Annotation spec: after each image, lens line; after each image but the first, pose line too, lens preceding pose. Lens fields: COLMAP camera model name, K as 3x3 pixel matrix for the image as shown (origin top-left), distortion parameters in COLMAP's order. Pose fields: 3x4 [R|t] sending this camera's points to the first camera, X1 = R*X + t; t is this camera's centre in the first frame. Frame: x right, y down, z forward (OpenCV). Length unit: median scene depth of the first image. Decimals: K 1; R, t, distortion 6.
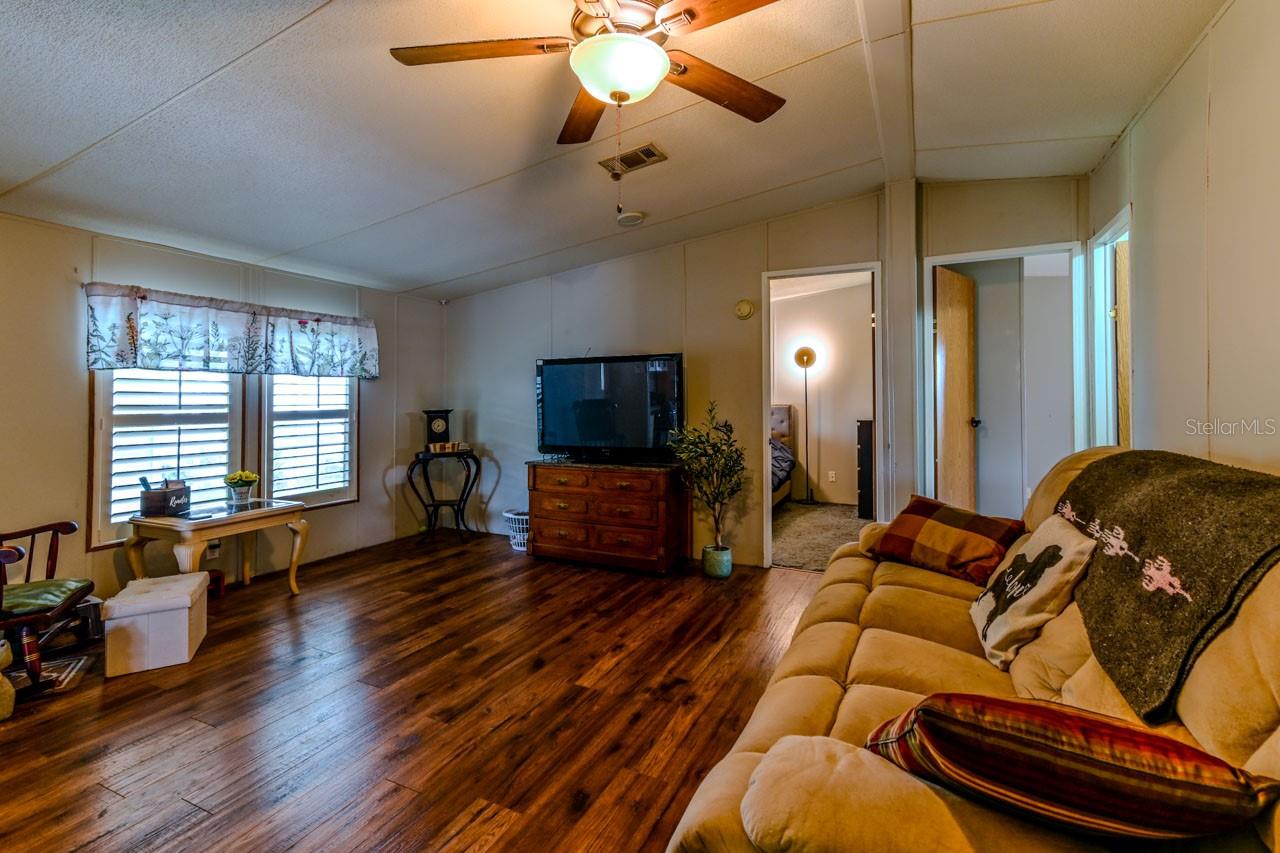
lens RADIAL K [[579.0, 0, 640.9], [0, 579.0, 391.0], [0, 0, 1]] dist [-0.004519, 0.017187]
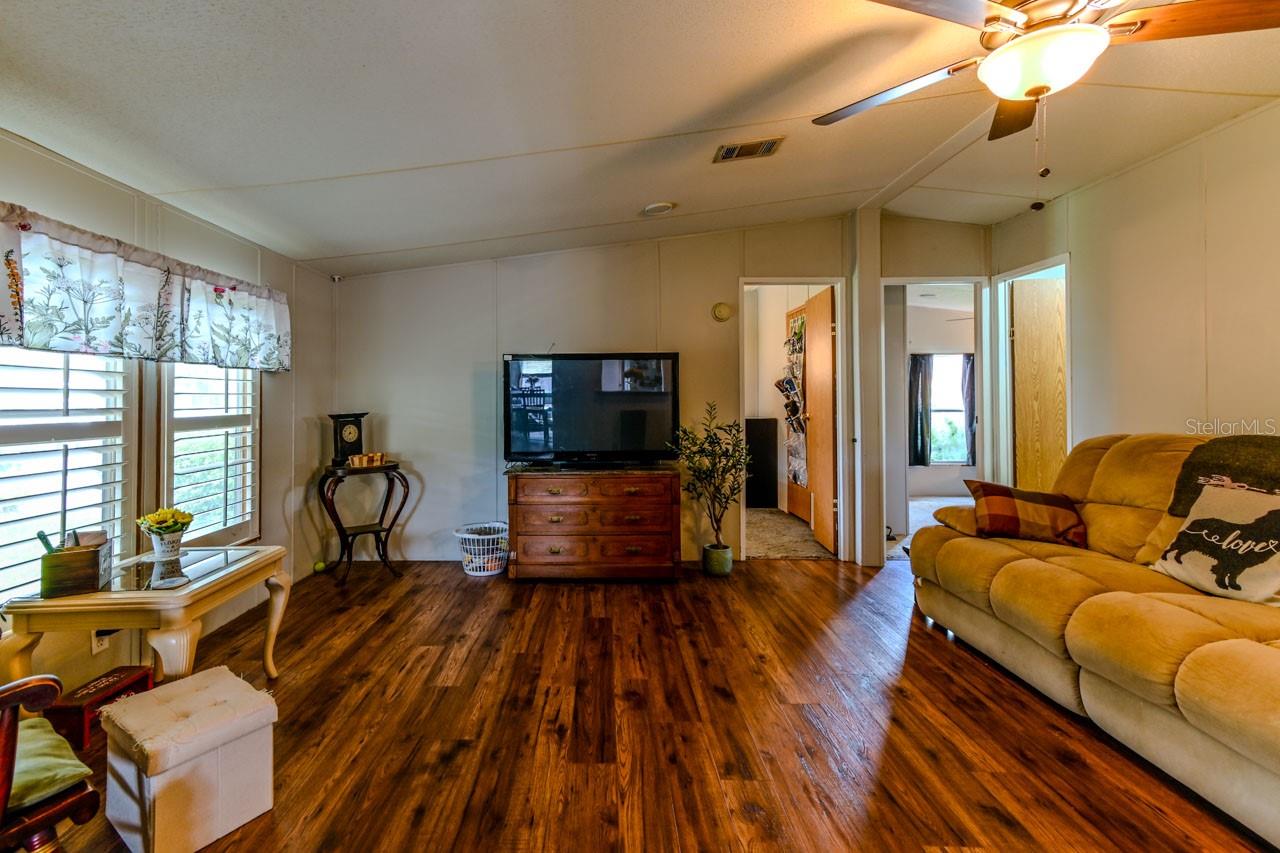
lens RADIAL K [[575.5, 0, 603.6], [0, 575.5, 395.3], [0, 0, 1]] dist [-0.006353, 0.016662]
pose [[0.902740, 0.002262, 0.430180, -0.491675], [-0.004438, 0.999982, 0.004054, 0.004103], [-0.430163, -0.005569, 0.902734, 0.184123]]
